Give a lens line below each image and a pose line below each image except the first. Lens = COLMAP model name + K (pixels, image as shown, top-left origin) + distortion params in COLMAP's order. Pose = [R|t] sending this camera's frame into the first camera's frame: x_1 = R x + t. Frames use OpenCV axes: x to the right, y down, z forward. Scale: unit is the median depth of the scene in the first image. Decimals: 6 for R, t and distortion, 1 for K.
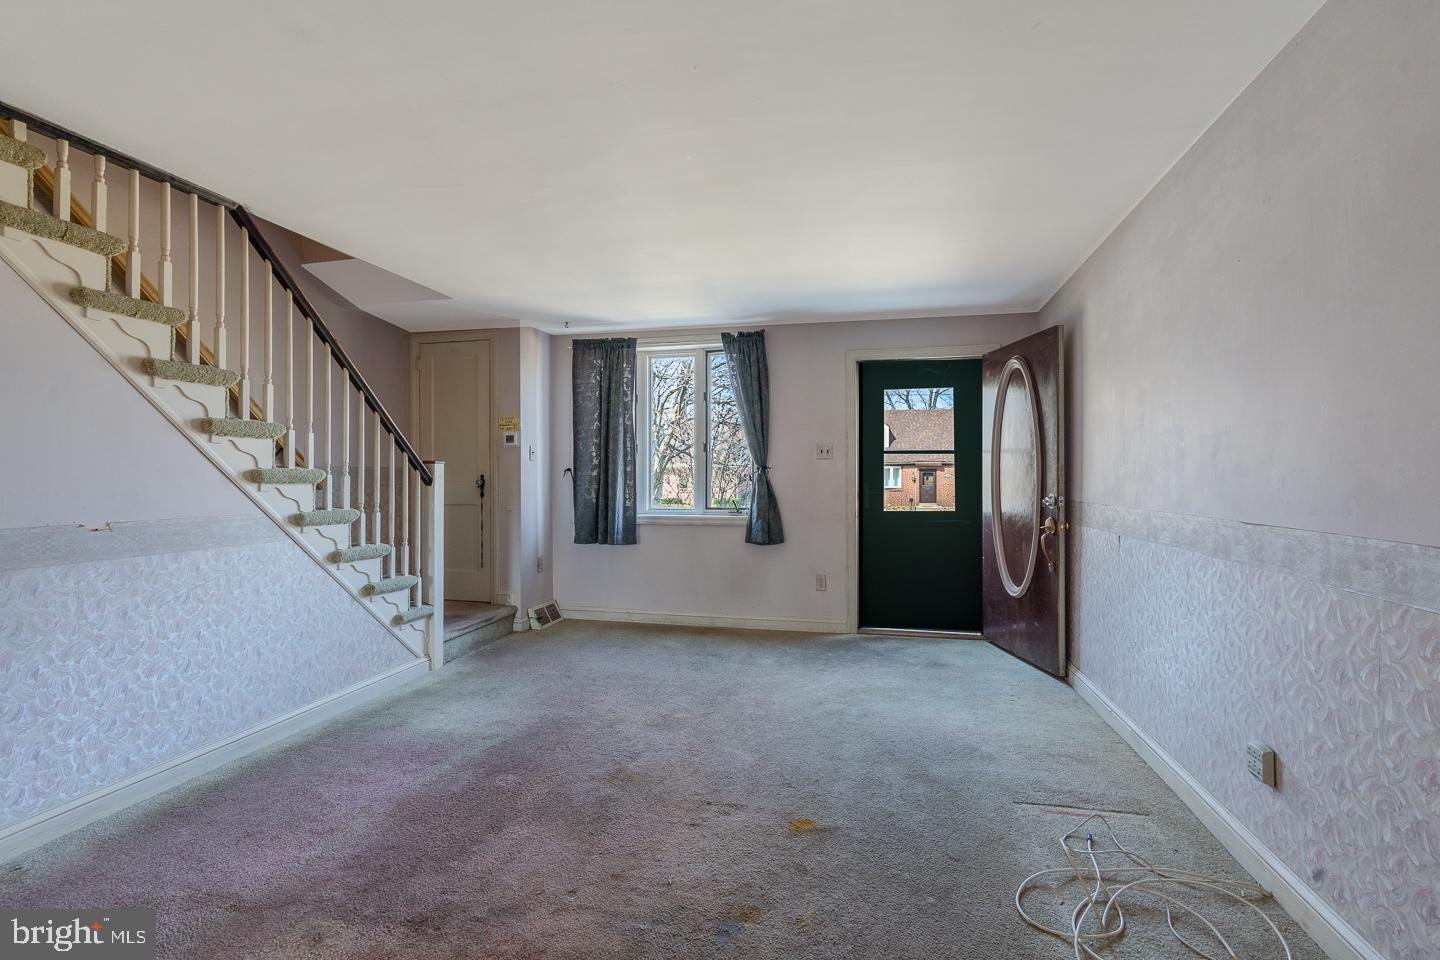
lens RADIAL K [[669.0, 0, 717.9], [0, 669.0, 477.6], [0, 0, 1]] dist [-0.000085, 0.000253]
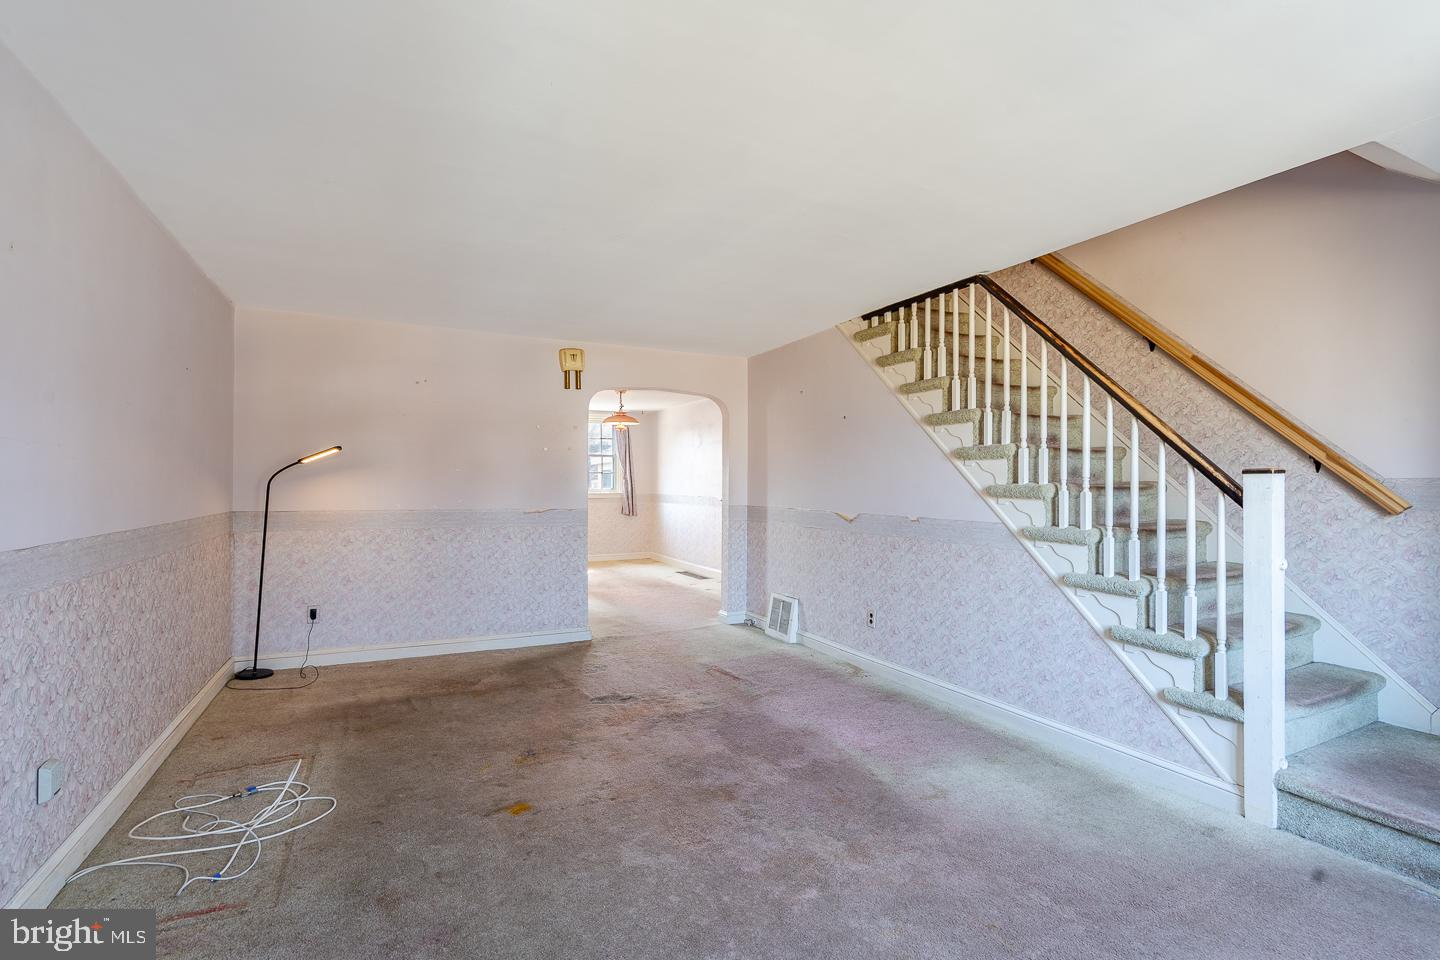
lens RADIAL K [[669.0, 0, 717.9], [0, 669.0, 477.6], [0, 0, 1]] dist [-0.000085, 0.000253]
pose [[-0.770774, -0.000012, -0.637108, 0.429883], [0.000394, 1.000000, -0.000496, -0.024827], [0.637108, -0.000633, -0.770774, 1.531316]]
